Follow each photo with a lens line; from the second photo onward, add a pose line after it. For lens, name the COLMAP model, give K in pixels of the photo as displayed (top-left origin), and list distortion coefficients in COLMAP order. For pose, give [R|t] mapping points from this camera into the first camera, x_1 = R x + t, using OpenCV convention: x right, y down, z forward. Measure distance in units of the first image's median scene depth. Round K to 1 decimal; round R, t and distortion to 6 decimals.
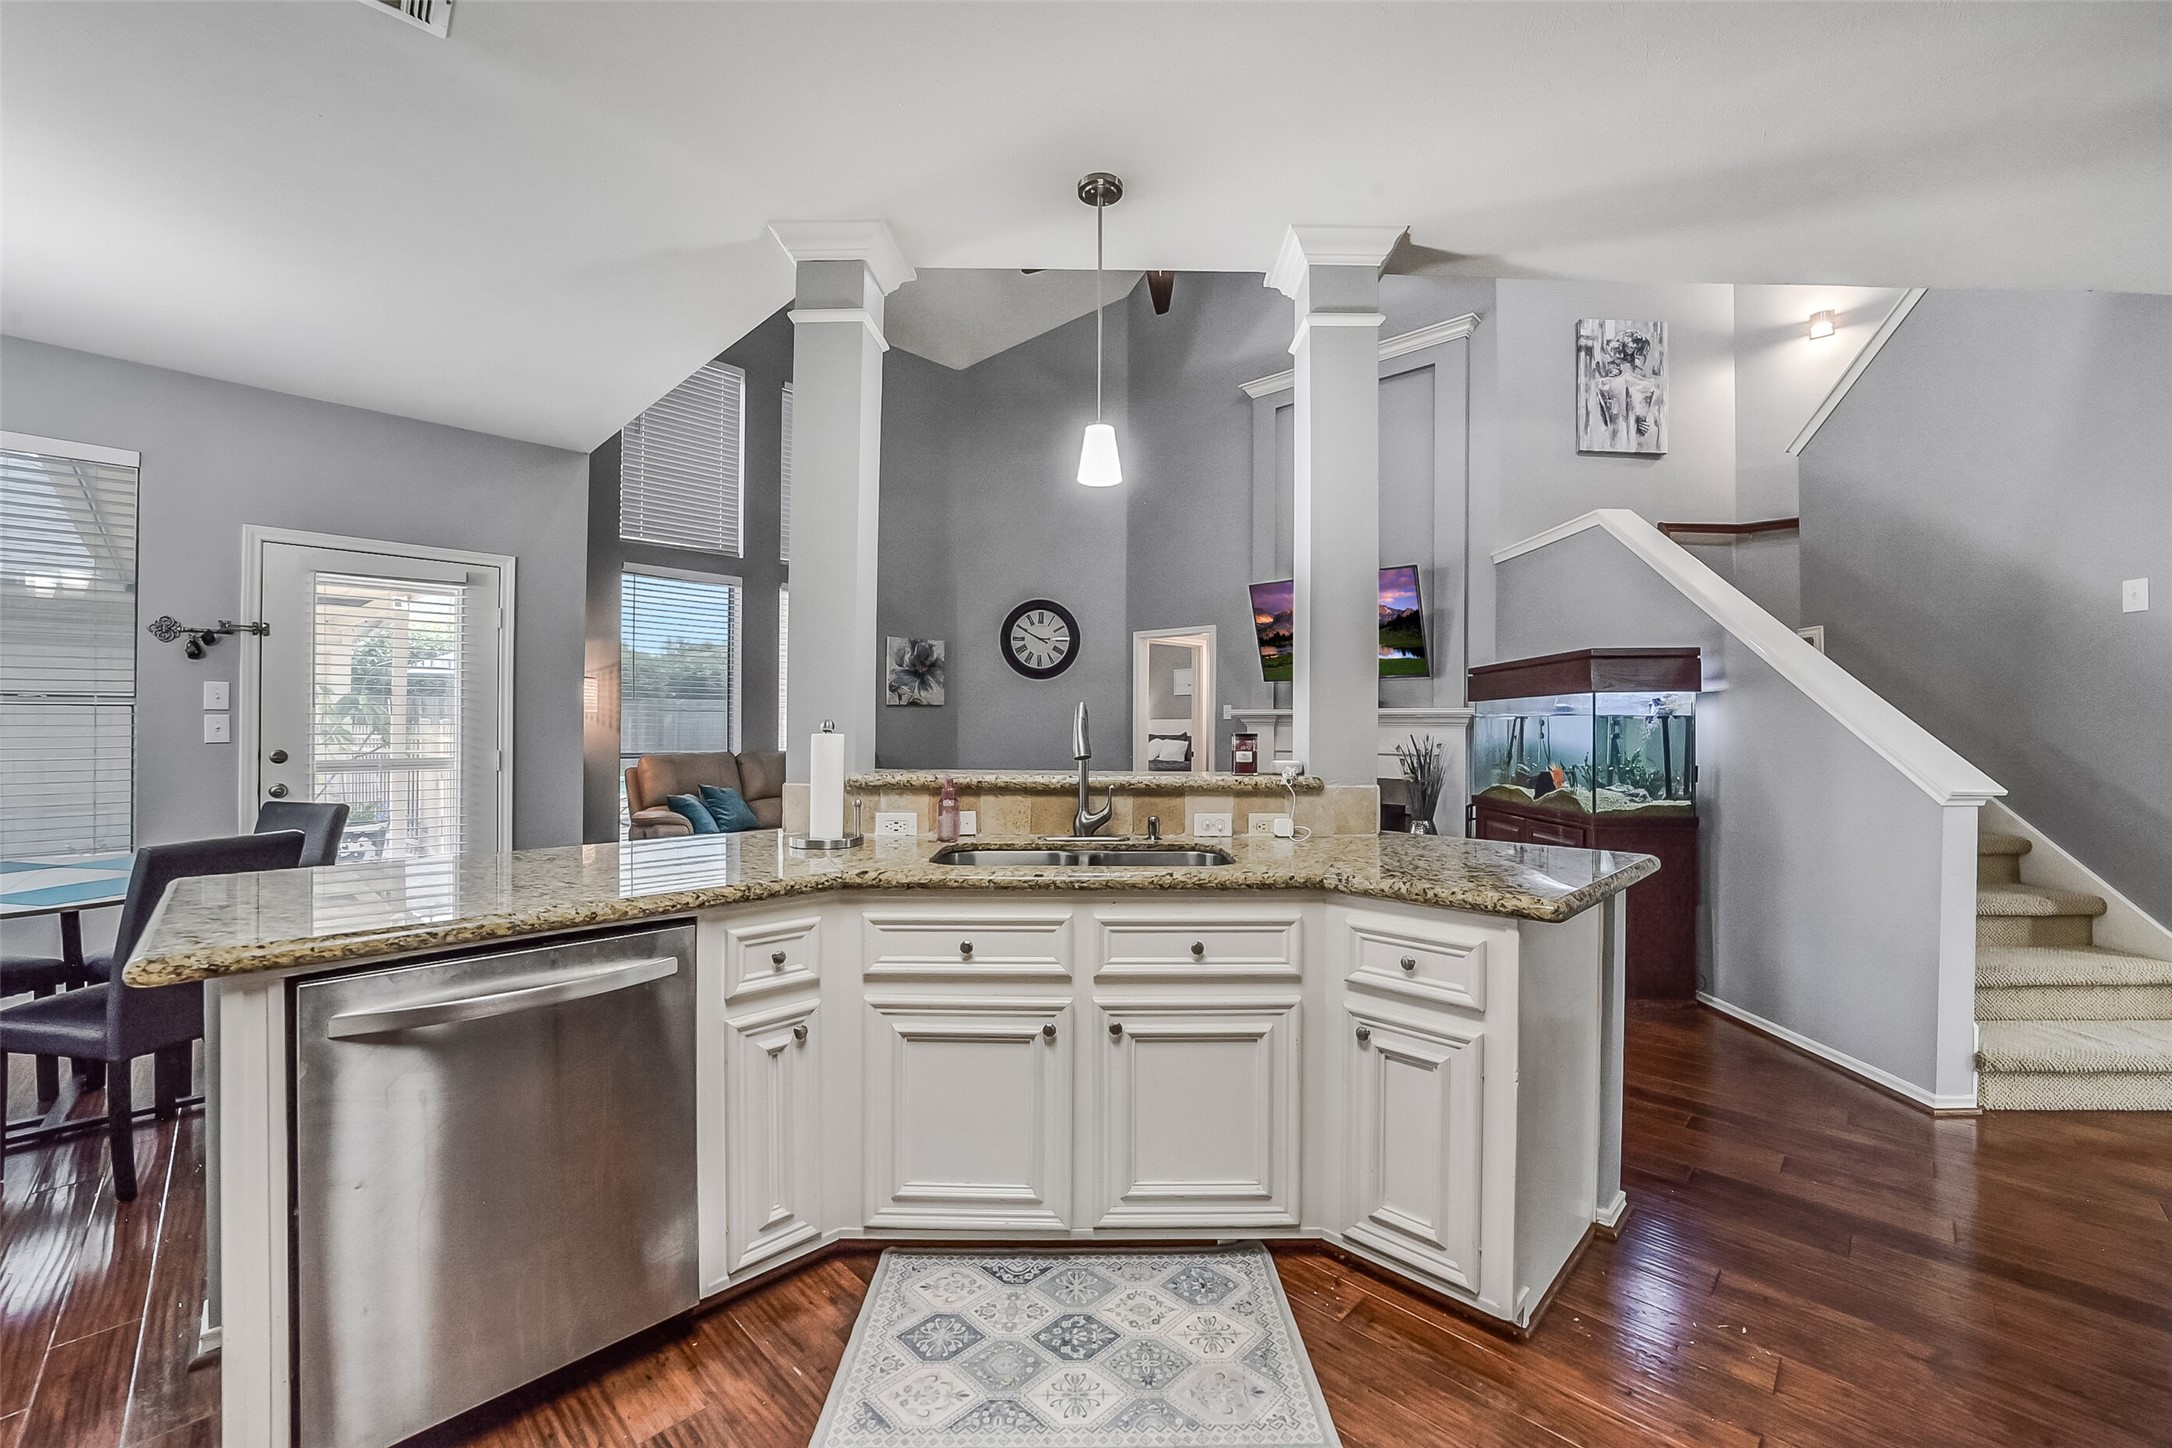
lens RADIAL K [[862.2, 0, 1078.8], [0, 862.2, 719.5], [0, 0, 1]] dist [-0.035641, 0.007254]
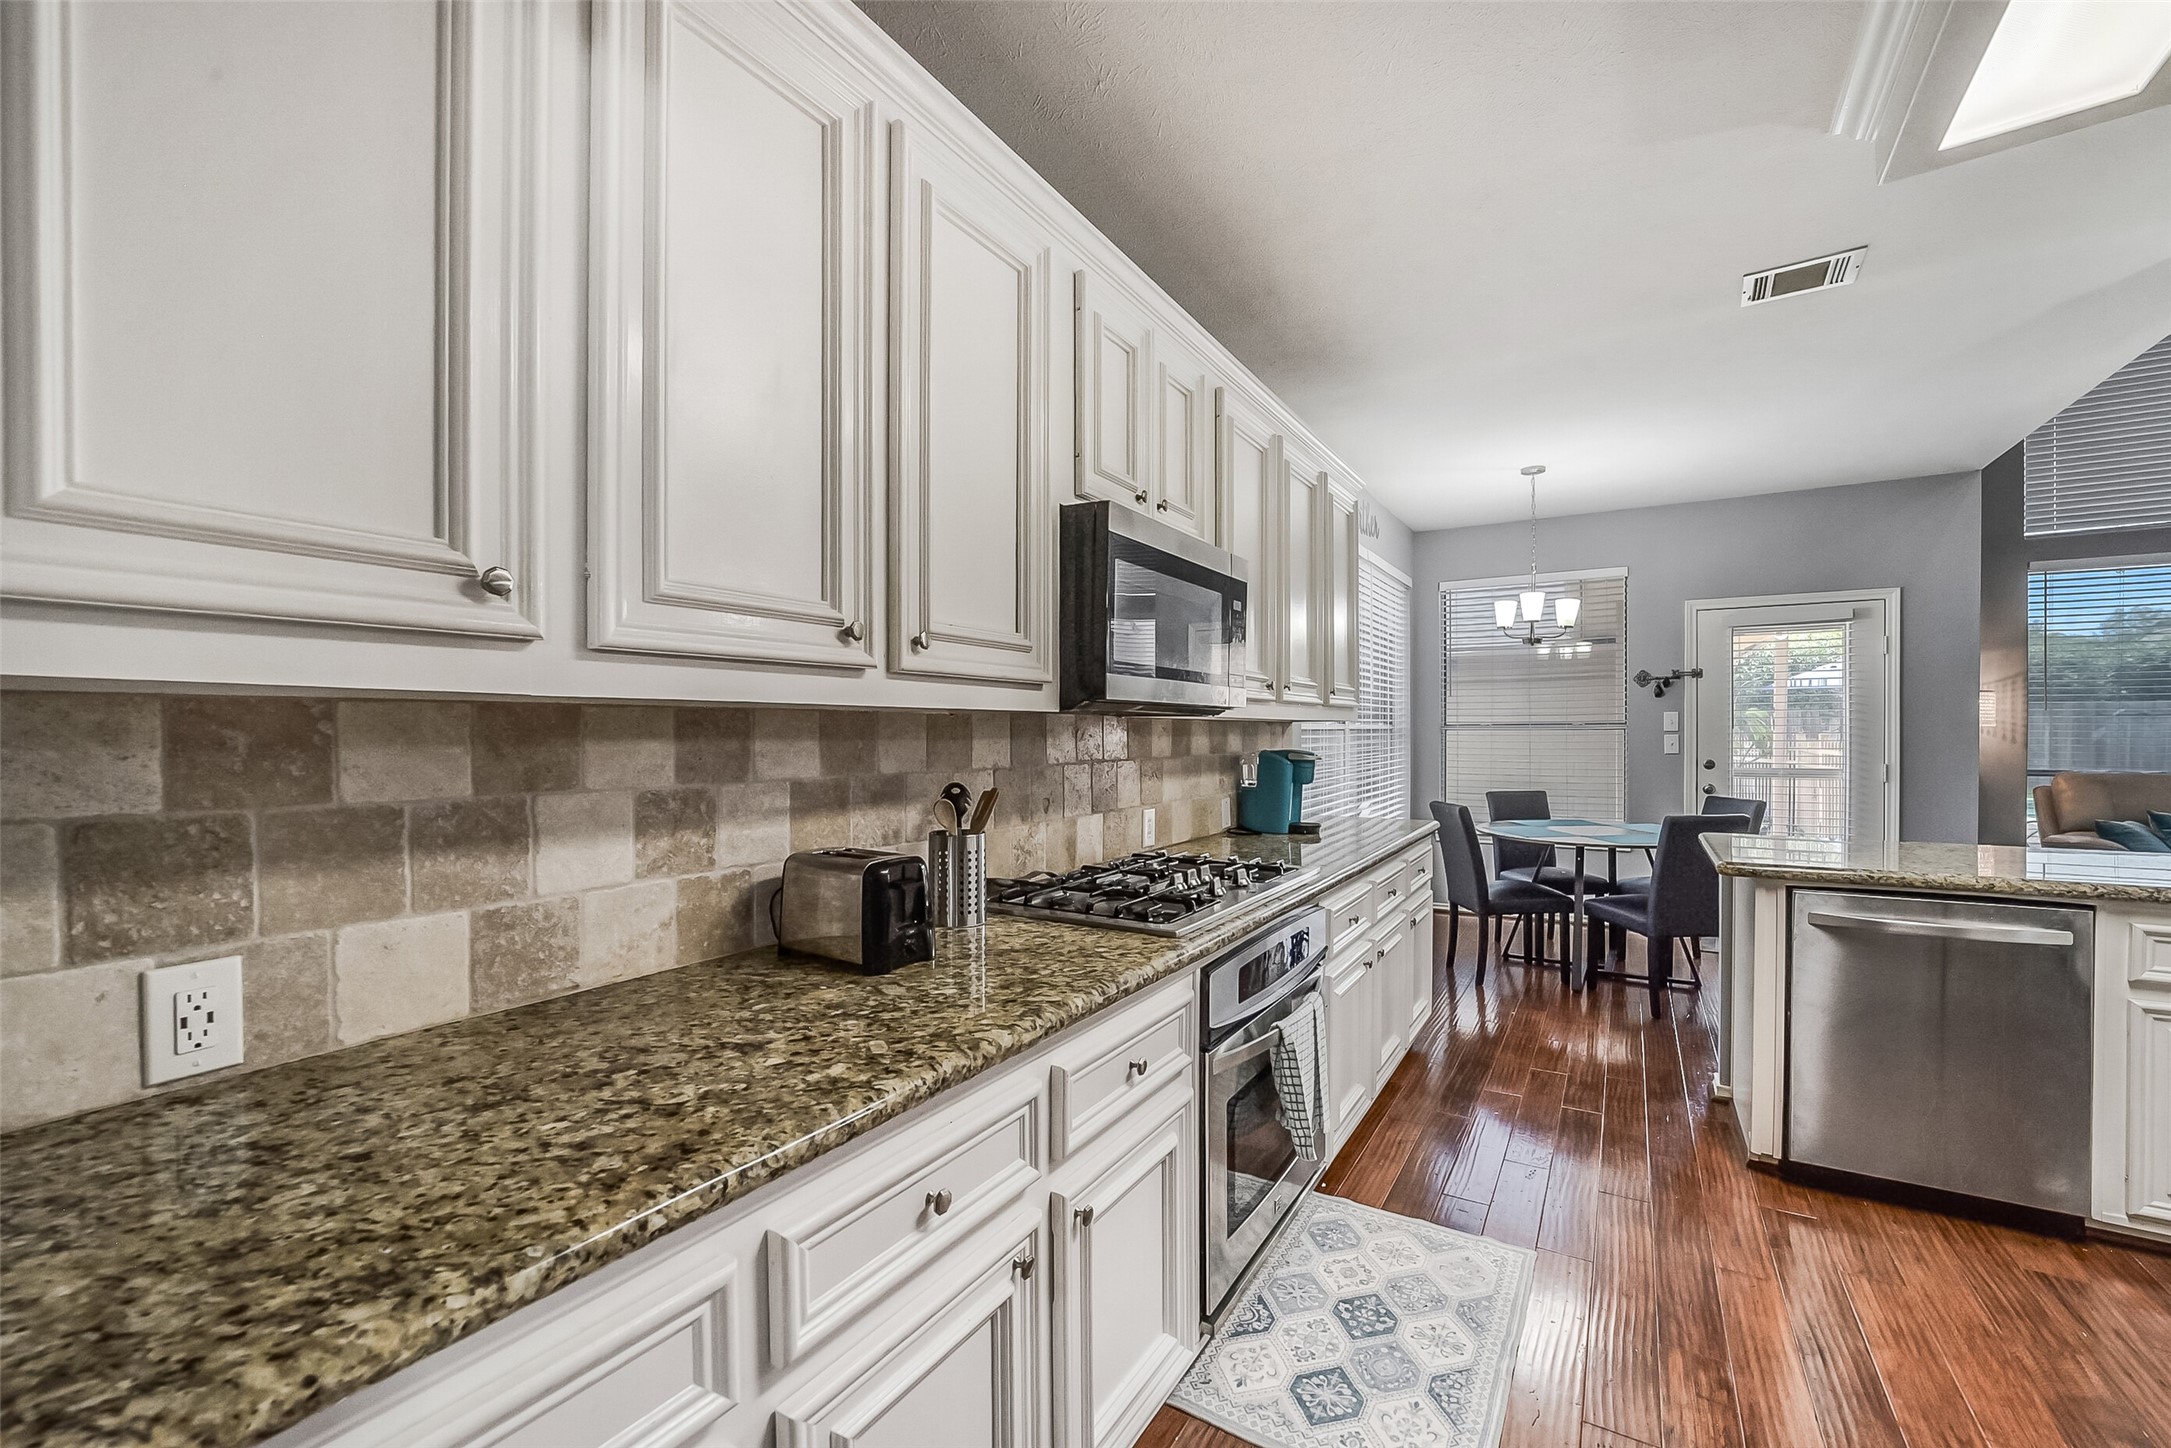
lens RADIAL K [[861.8, 0, 1106.7], [0, 861.8, 742.1], [0, 0, 1]] dist [-0.035641, 0.007254]
pose [[0.236812, 0.002491, -0.971552, 0.150286], [0.013711, 0.999889, 0.005905, -0.012691], [0.971459, -0.014719, 0.236752, -0.263769]]
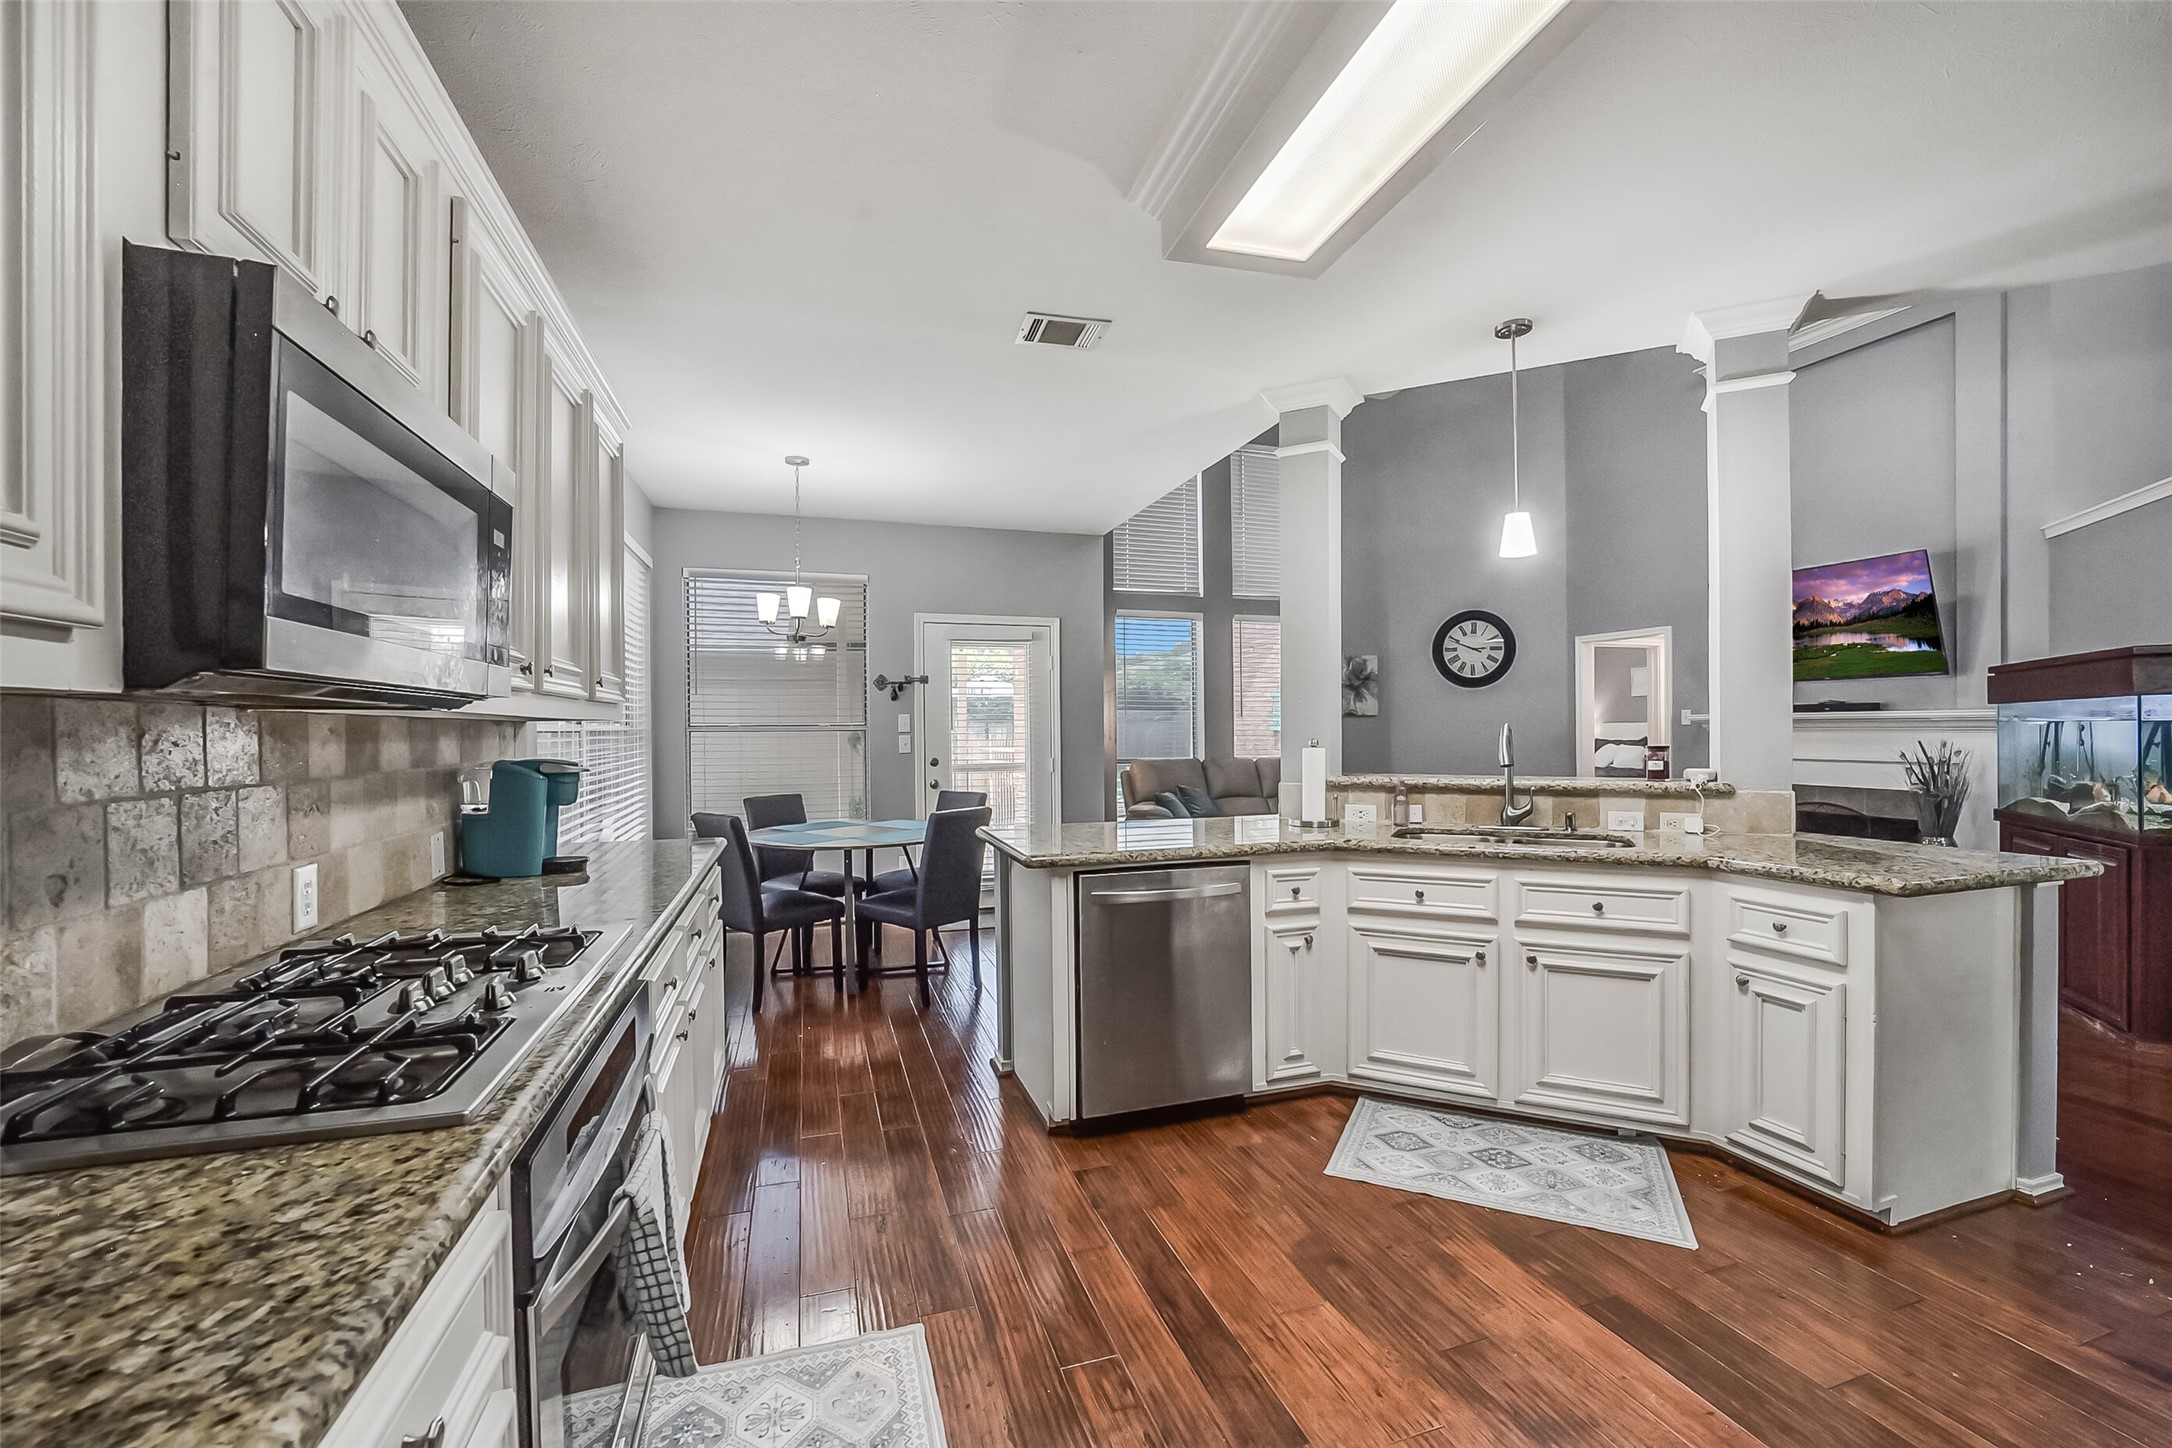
lens RADIAL K [[862.2, 0, 1083.8], [0, 862.2, 735.6], [0, 0, 1]] dist [-0.035641, 0.007254]
pose [[0.889871, -0.009286, -0.456118, 0.013321], [0.015811, 0.999820, 0.010491, -0.014423], [0.455938, -0.016547, 0.889858, -0.253916]]
